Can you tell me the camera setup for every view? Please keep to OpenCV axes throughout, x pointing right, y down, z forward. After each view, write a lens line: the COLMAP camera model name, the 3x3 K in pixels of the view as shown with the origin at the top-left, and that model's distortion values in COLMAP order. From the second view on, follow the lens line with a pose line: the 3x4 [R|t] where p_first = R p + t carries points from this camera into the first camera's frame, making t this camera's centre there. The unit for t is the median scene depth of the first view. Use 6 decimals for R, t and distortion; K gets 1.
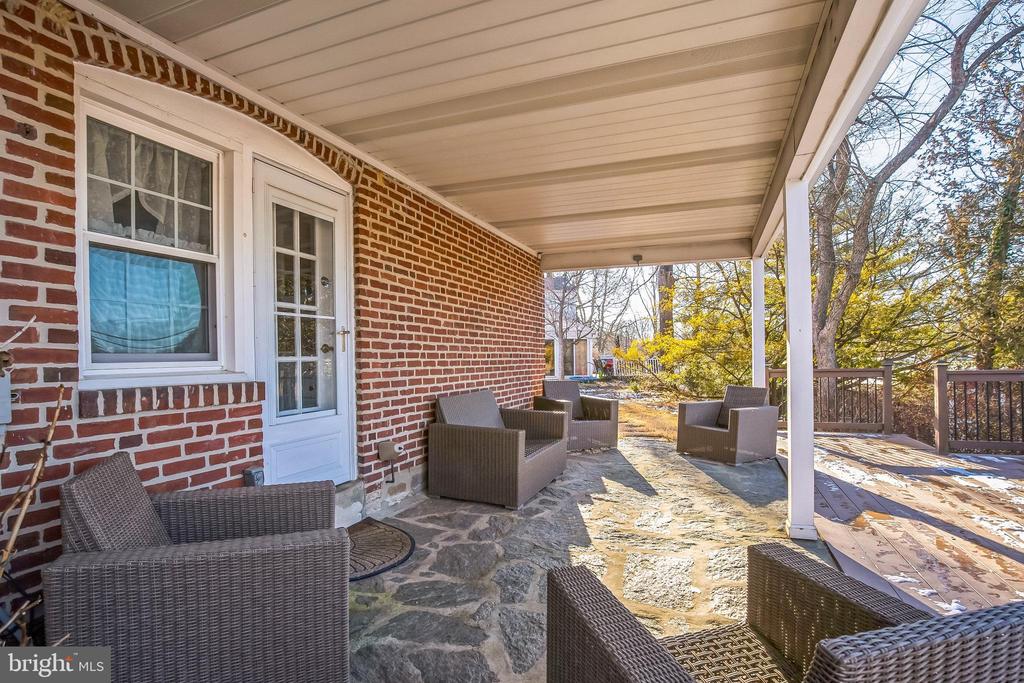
lens RADIAL K [[491.8, 0, 515.2], [0, 491.8, 361.9], [0, 0, 1]] dist [-0.034374, 0.000332]
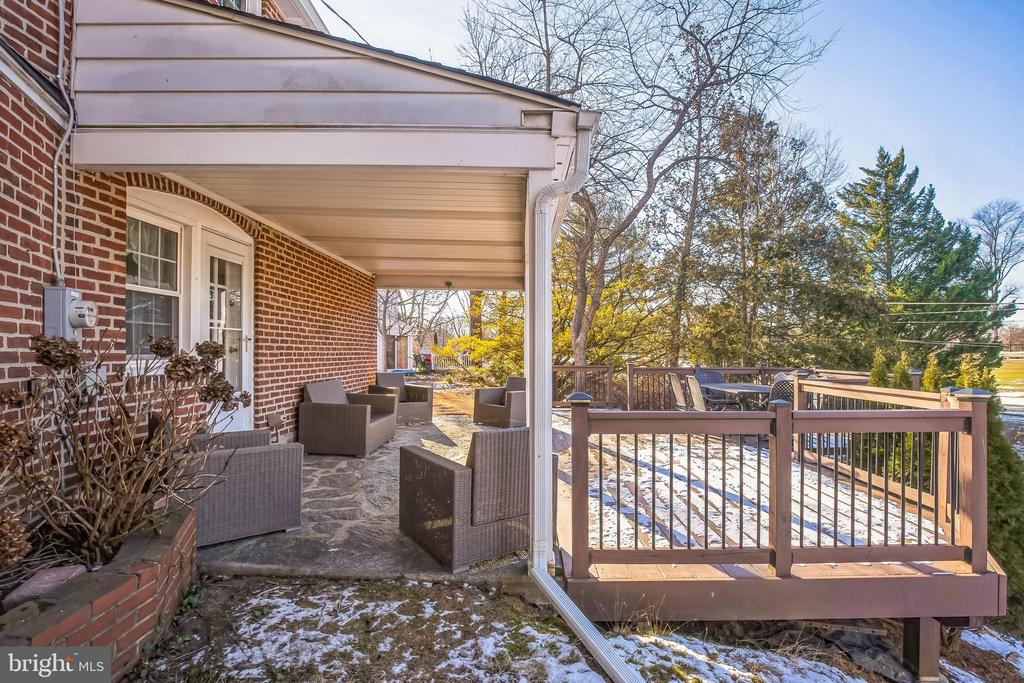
lens RADIAL K [[491.8, 0, 515.2], [0, 491.8, 361.9], [0, 0, 1]] dist [-0.034374, 0.000332]
pose [[0.934364, 0.008832, 0.356210, -0.099085], [-0.013505, 0.999852, 0.010633, -0.015625], [-0.356064, -0.014746, 0.934345, -0.550162]]
